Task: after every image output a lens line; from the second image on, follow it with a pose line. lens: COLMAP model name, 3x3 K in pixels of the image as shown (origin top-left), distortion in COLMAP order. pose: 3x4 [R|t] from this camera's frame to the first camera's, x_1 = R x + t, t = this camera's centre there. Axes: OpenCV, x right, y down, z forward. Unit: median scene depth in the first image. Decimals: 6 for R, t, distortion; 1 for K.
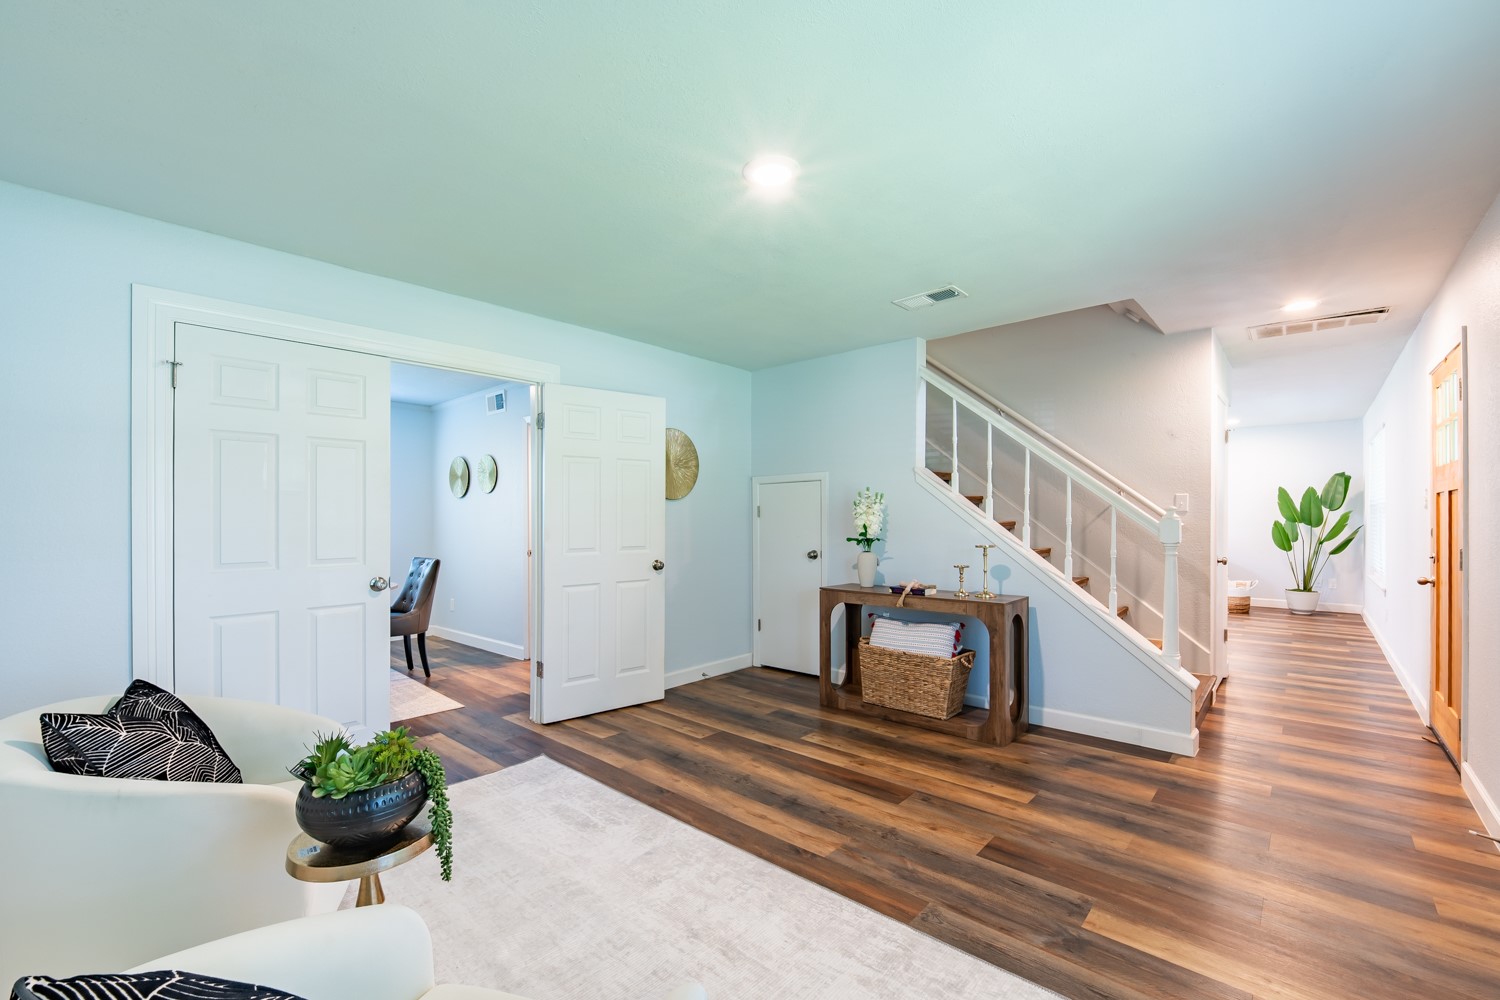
lens RADIAL K [[637.8, 0, 748.3], [0, 637.8, 512.5], [0, 0, 1]] dist [-0.008833, -0.004458]
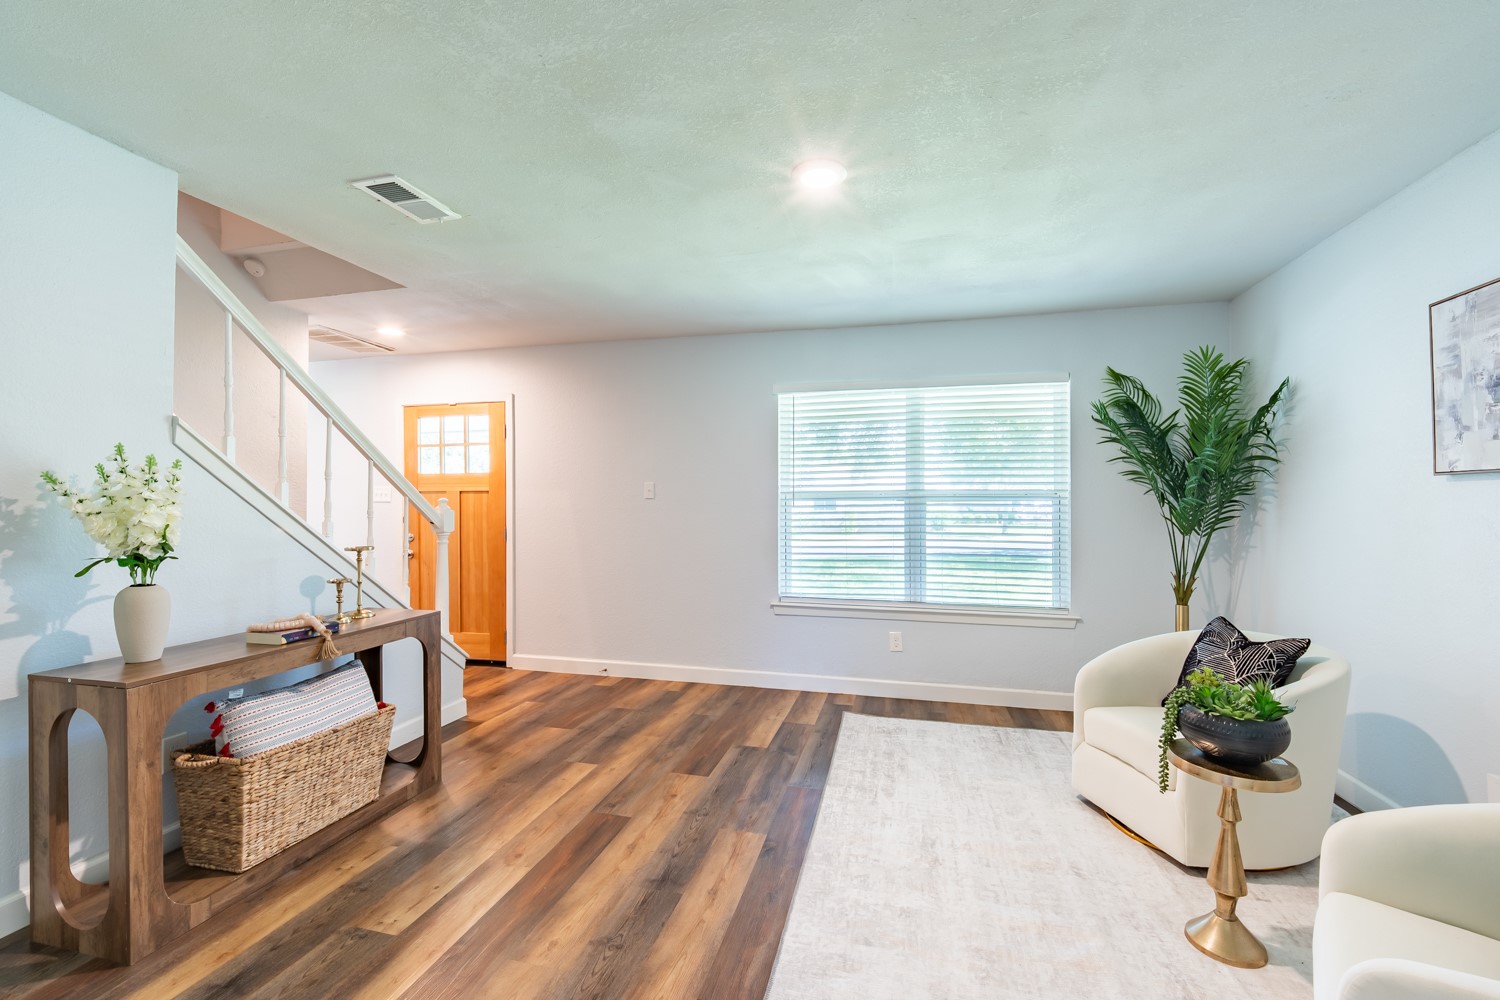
lens RADIAL K [[637.8, 0, 746.7], [0, 637.8, 496.8], [0, 0, 1]] dist [-0.008833, -0.004458]
pose [[-0.473908, 0.013243, 0.880475, -0.653547], [-0.001759, 0.999871, -0.015986, 0.005911], [-0.880573, -0.009125, -0.473823, 1.268975]]
